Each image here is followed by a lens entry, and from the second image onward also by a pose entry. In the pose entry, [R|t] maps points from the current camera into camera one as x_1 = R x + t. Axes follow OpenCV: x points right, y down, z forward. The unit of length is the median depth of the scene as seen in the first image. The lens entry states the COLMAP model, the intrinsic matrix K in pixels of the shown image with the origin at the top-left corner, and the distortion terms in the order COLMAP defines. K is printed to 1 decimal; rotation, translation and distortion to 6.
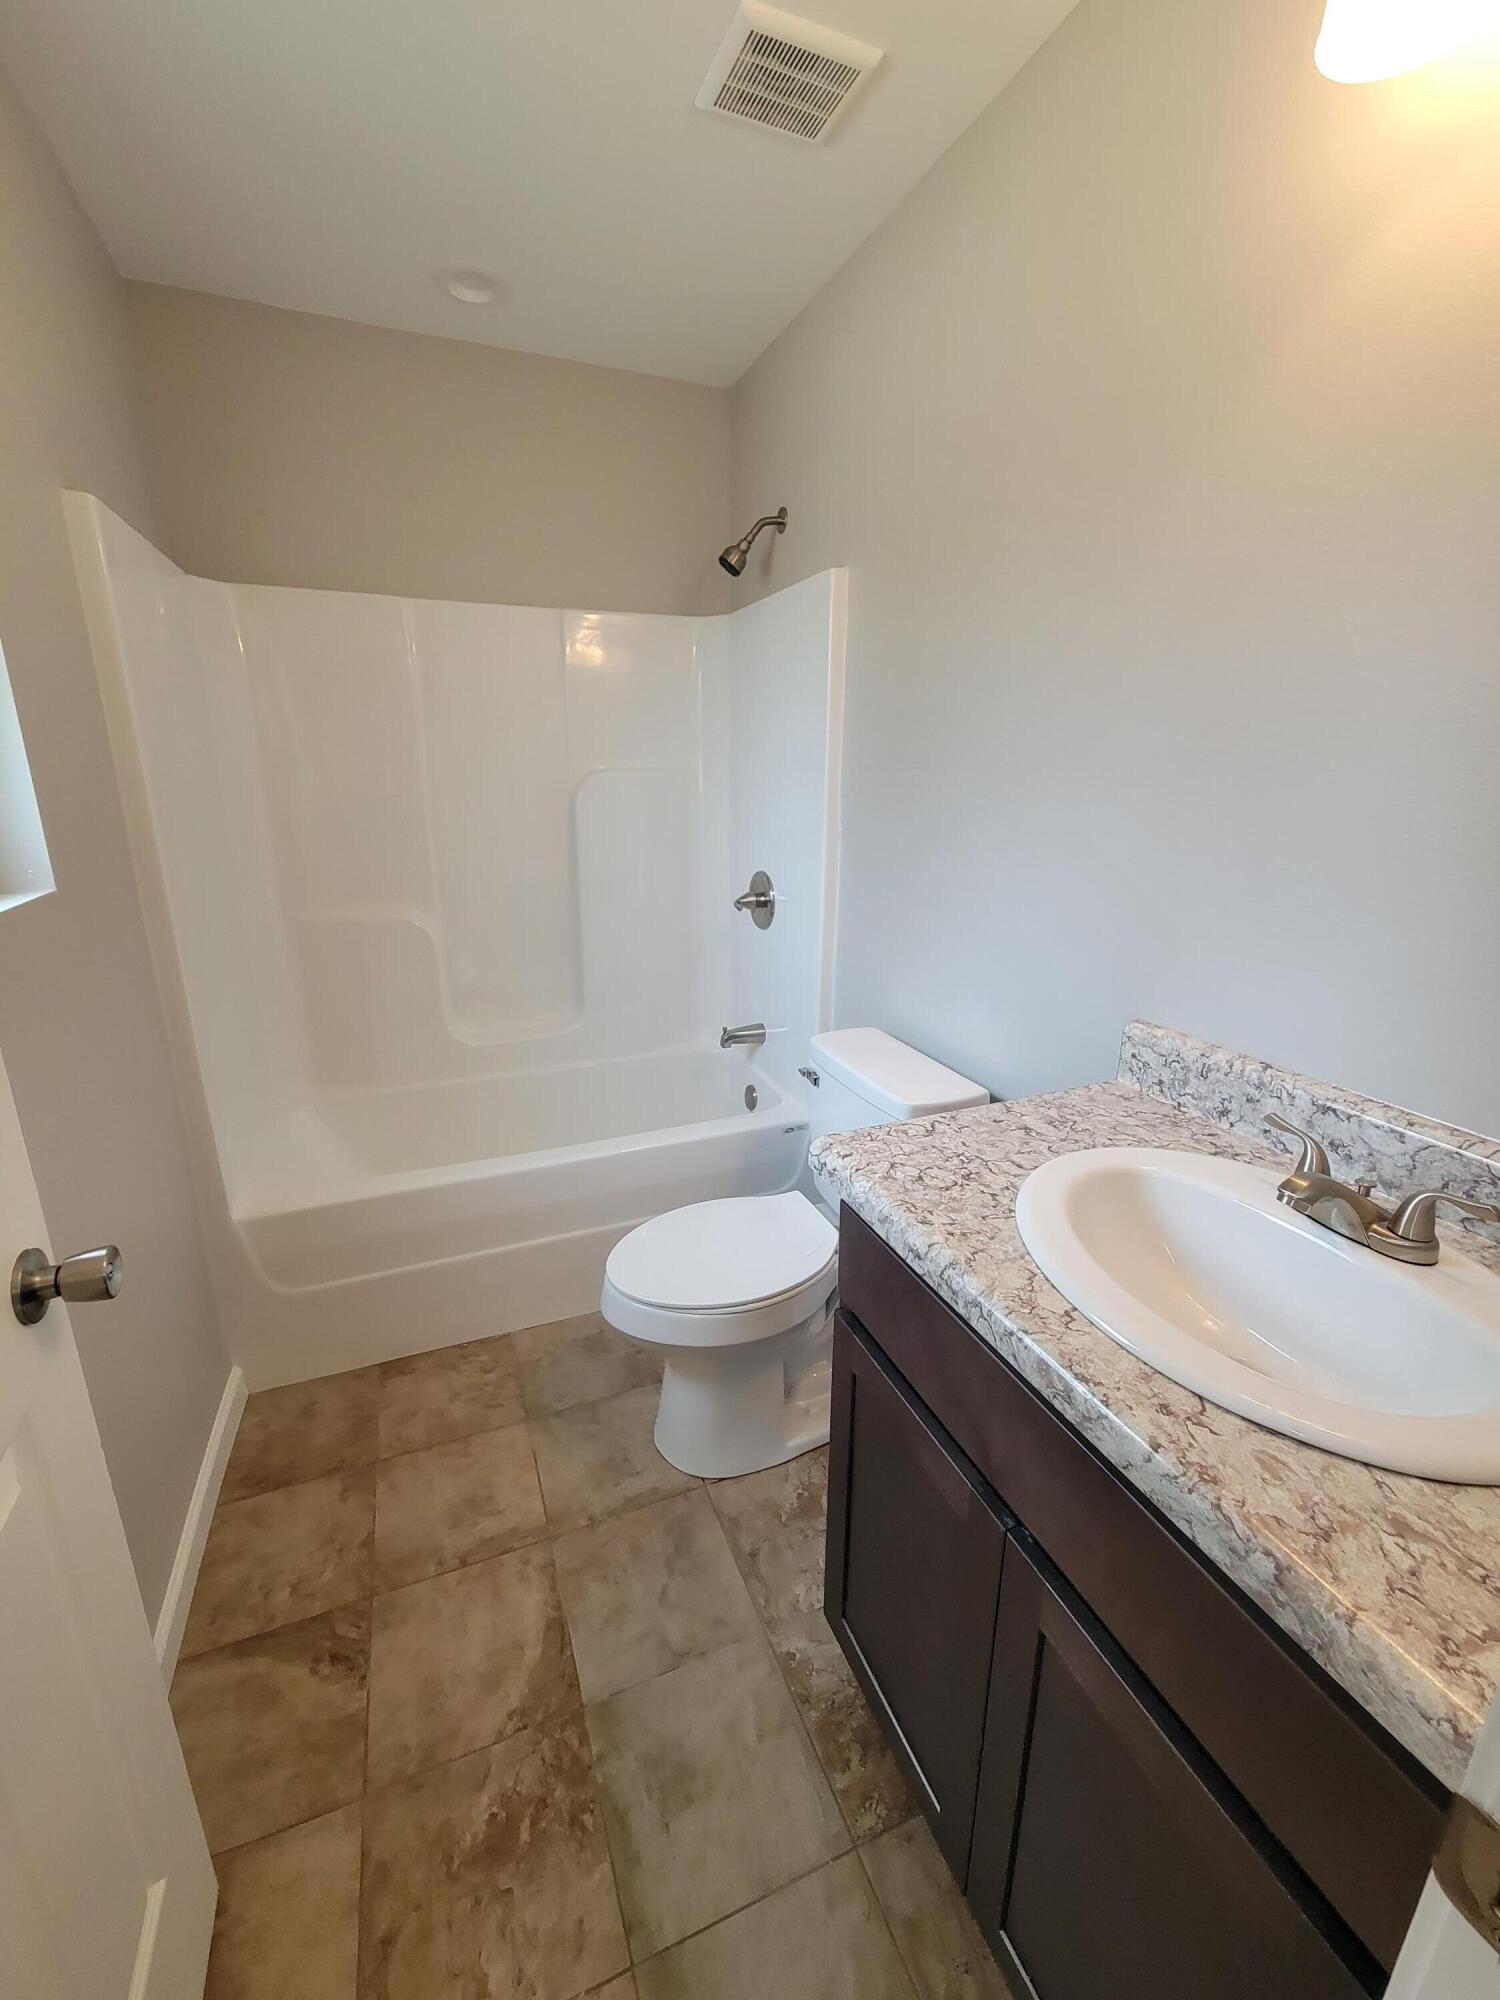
lens RADIAL K [[816.2, 0, 748.2], [0, 816.2, 995.7], [0, 0, 1]] dist [-0.001521, -0.000317]
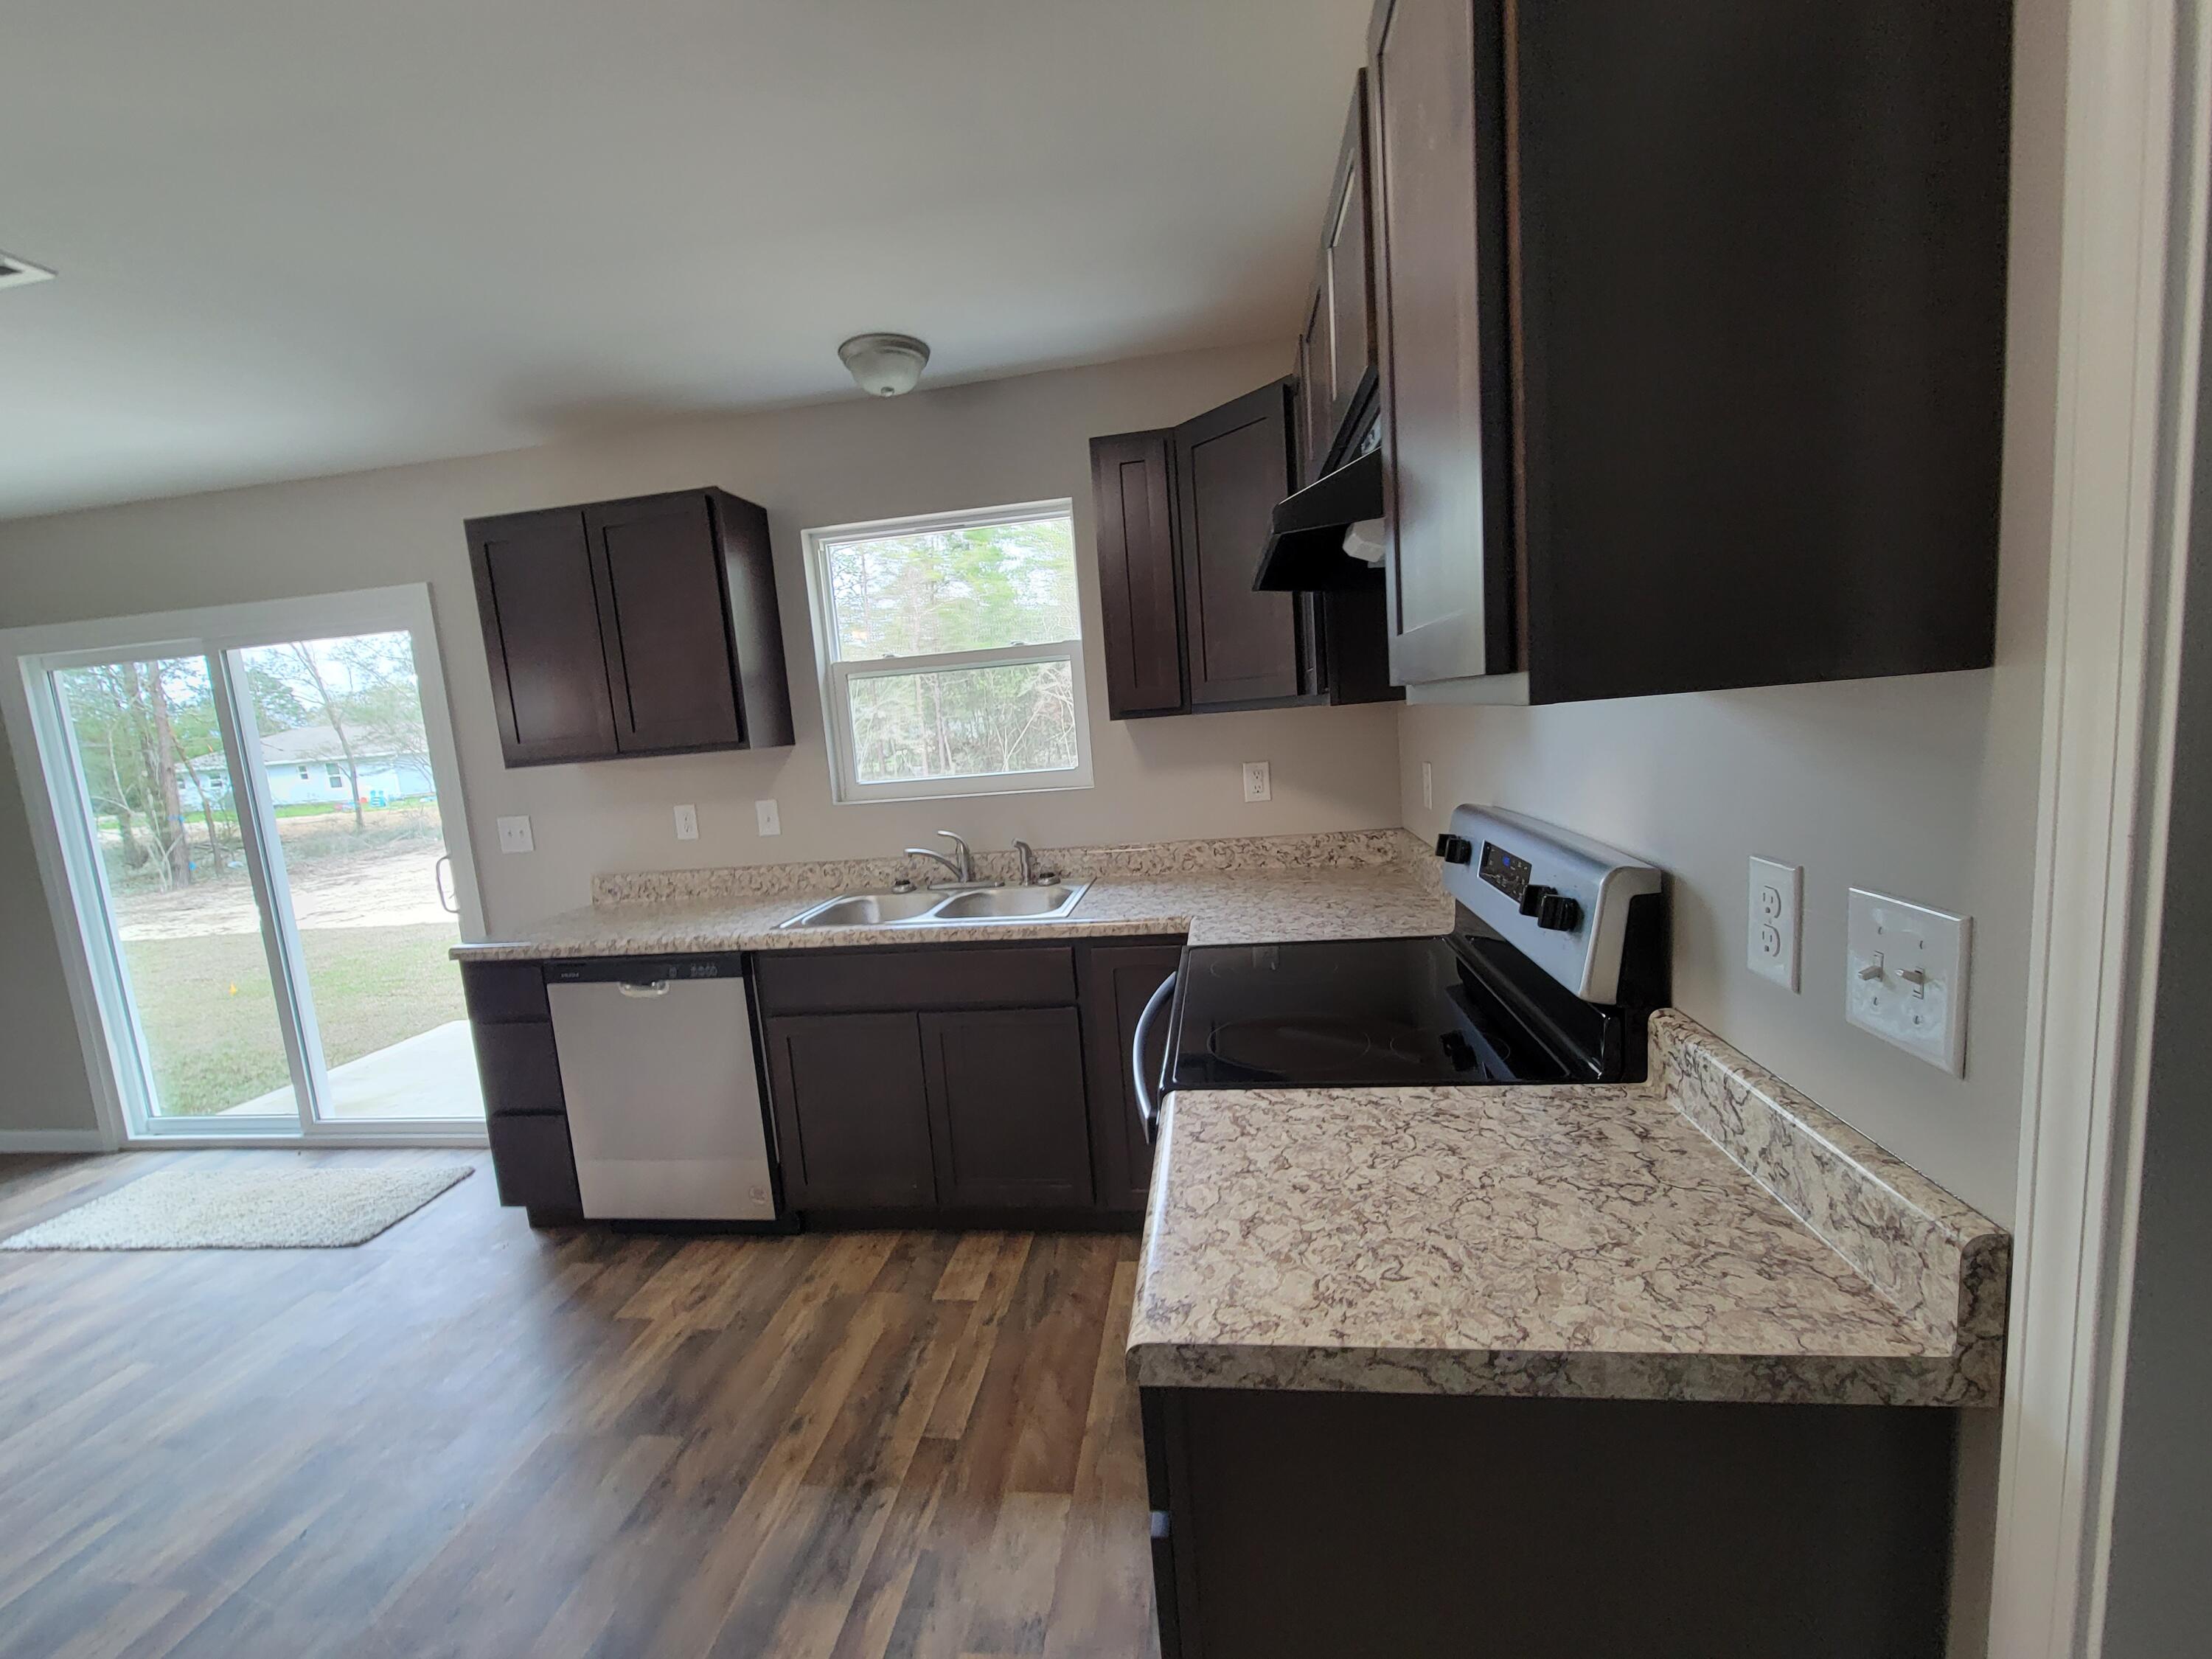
lens RADIAL K [[902.8, 0, 1091.3], [0, 902.8, 821.8], [0, 0, 1]] dist [-0.001521, -0.000317]
pose [[-0.859028, -0.000216, 0.511929, 0.342814], [0.210427, 0.911465, 0.353486, -0.537768], [-0.466682, 0.411378, -0.782928, 1.773383]]
